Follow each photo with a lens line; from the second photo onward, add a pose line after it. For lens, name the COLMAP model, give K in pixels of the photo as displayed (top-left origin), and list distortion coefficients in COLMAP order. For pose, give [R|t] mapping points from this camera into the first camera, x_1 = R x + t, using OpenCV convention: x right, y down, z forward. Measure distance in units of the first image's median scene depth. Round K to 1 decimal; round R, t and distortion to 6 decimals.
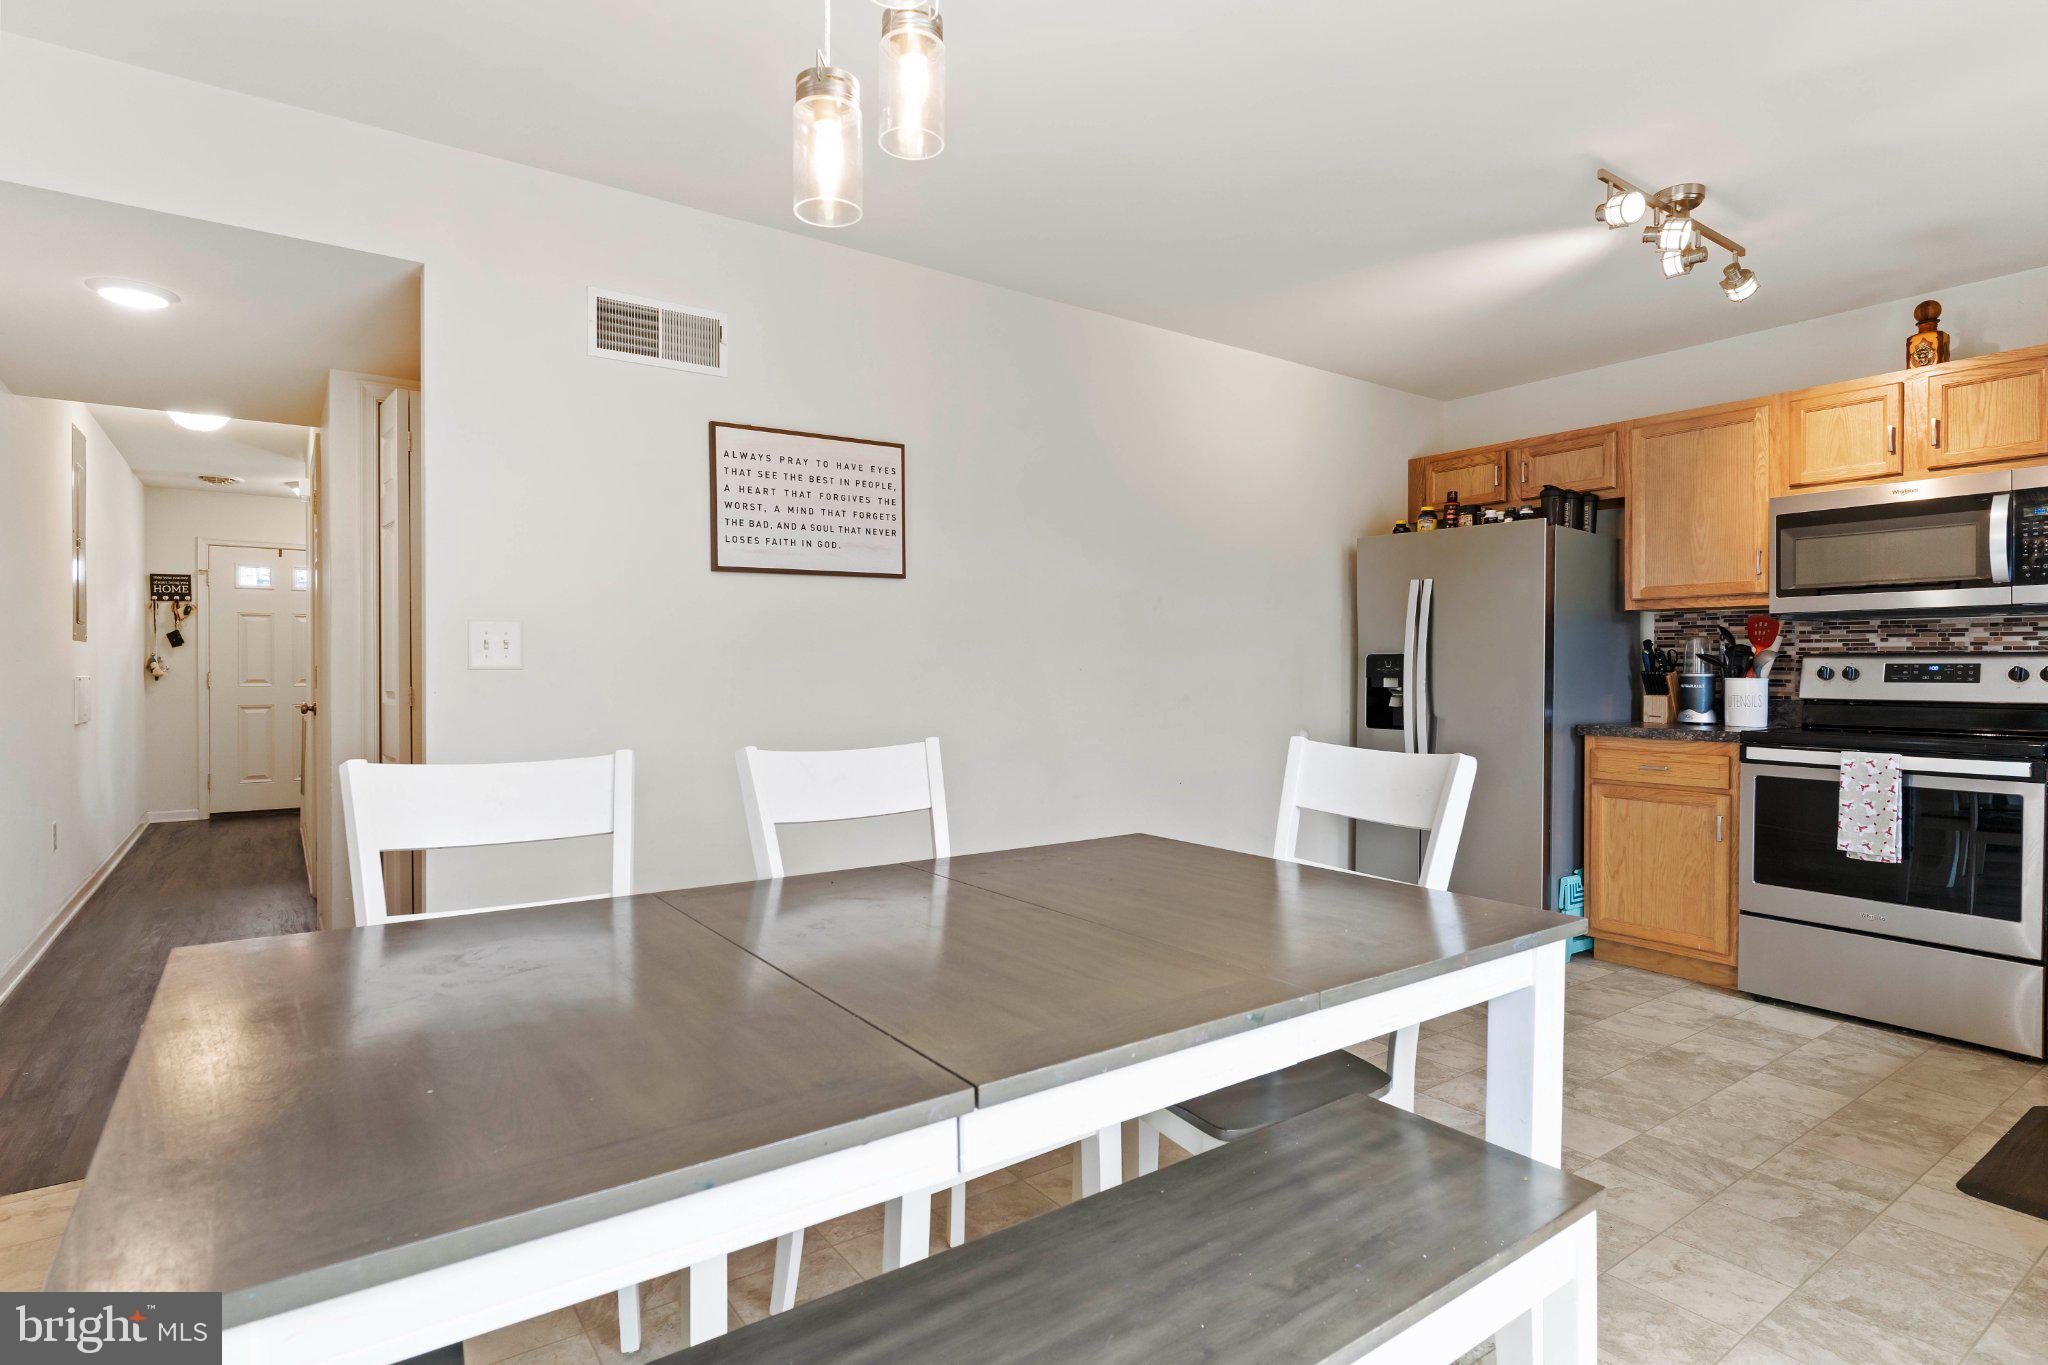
lens RADIAL K [[1047.5, 0, 1018.6], [0, 1047.5, 685.8], [0, 0, 1]] dist [-0.002302, -0.000200]
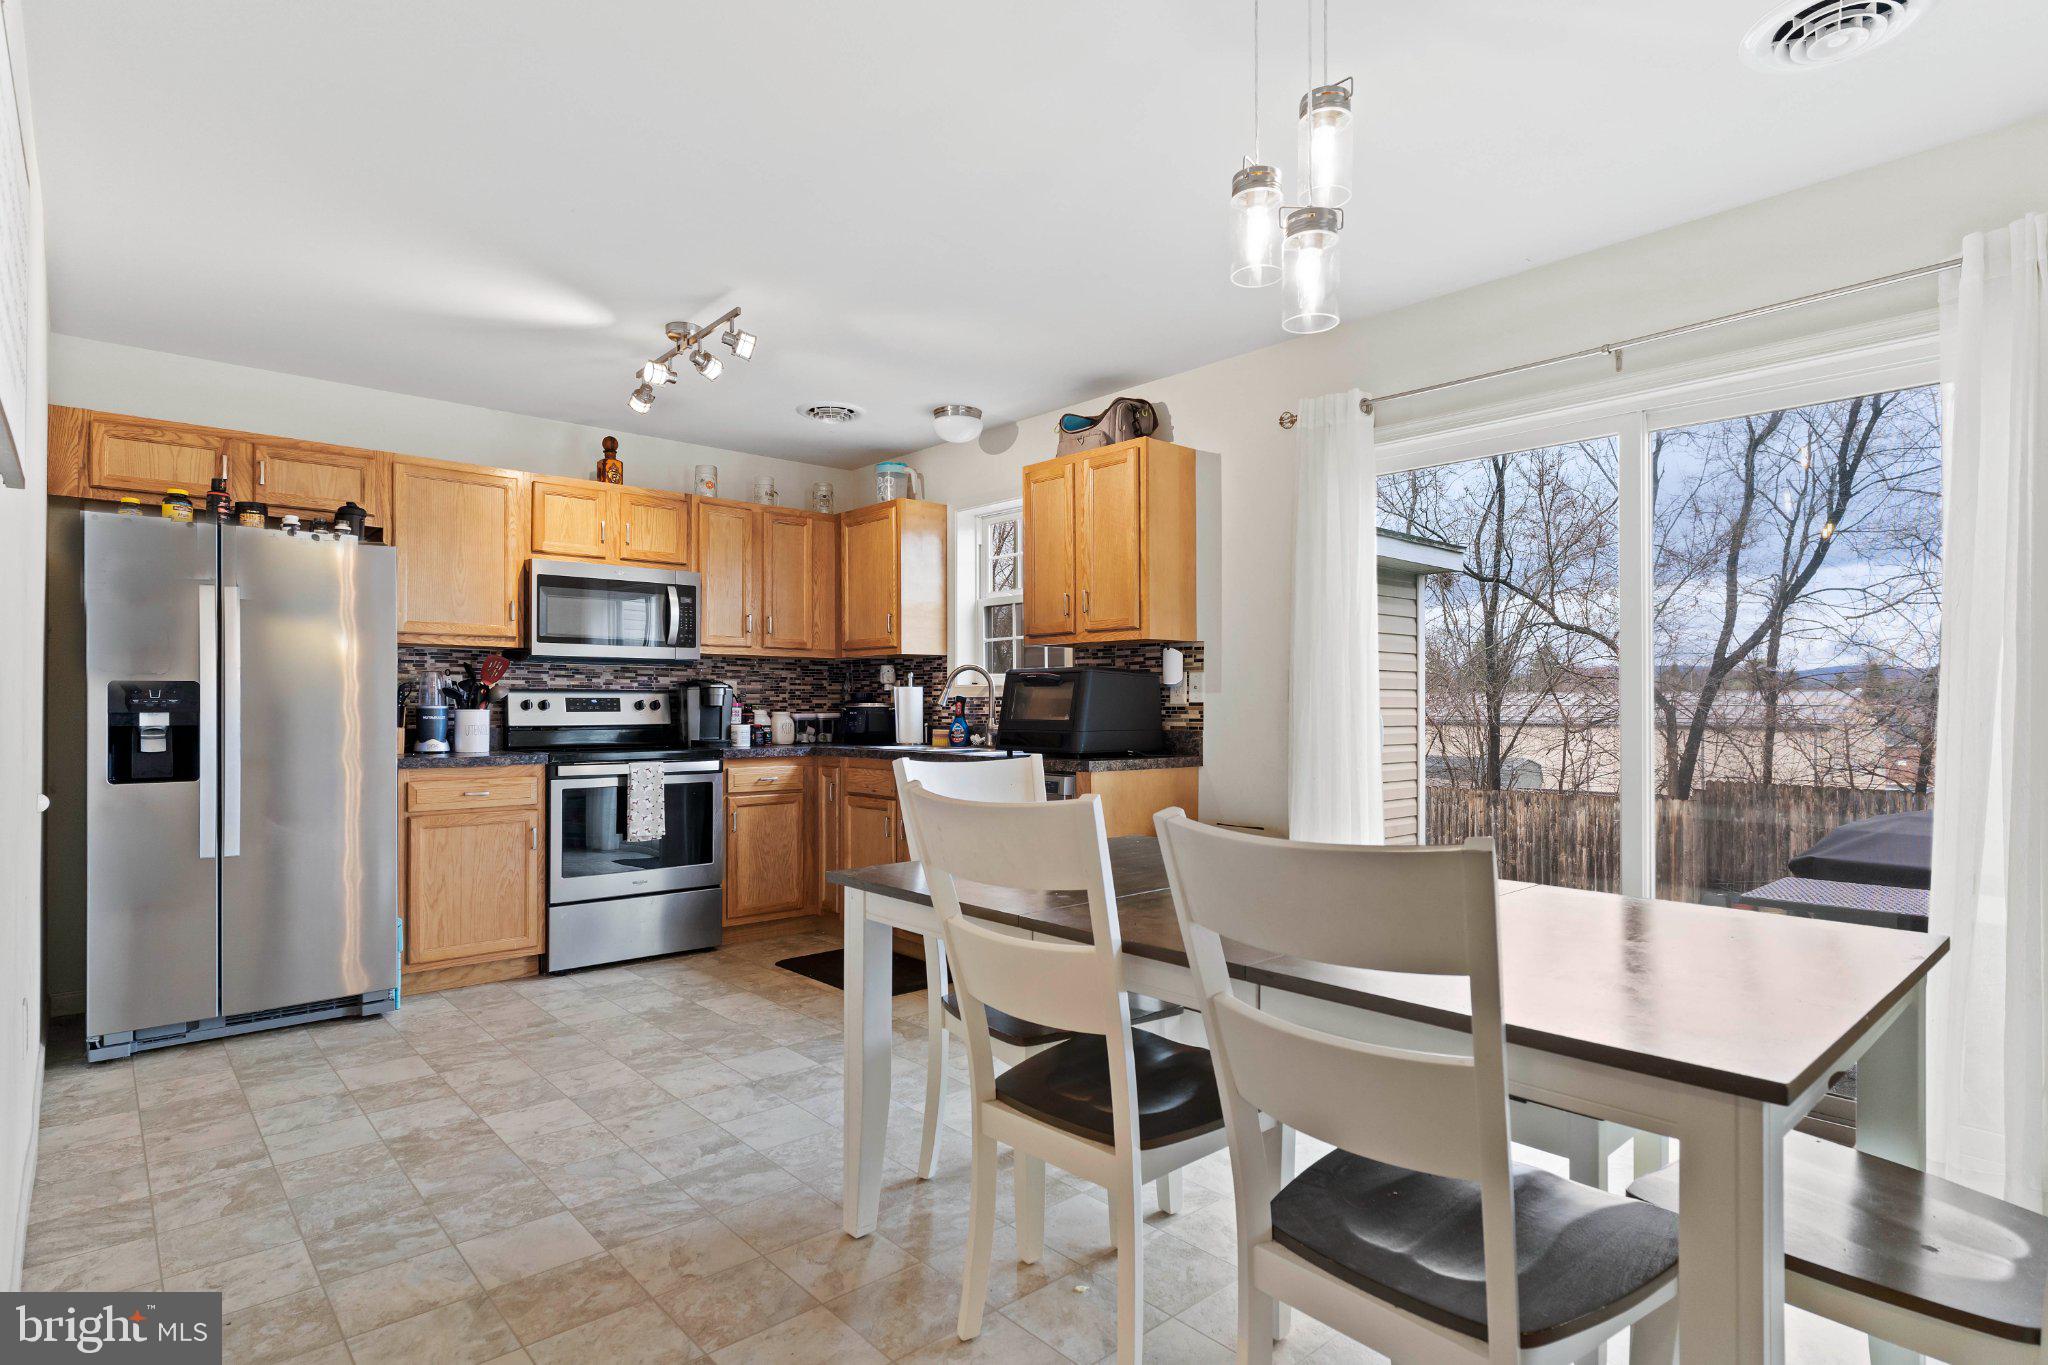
lens RADIAL K [[1033.7, 0, 1013.5], [0, 1033.7, 709.9], [0, 0, 1]] dist [-0.001721, -0.000072]
pose [[-0.106437, -0.006198, 0.994300, -0.528891], [0.015997, 0.999840, 0.007945, -0.007143], [-0.994191, 0.016752, -0.106321, 0.592767]]
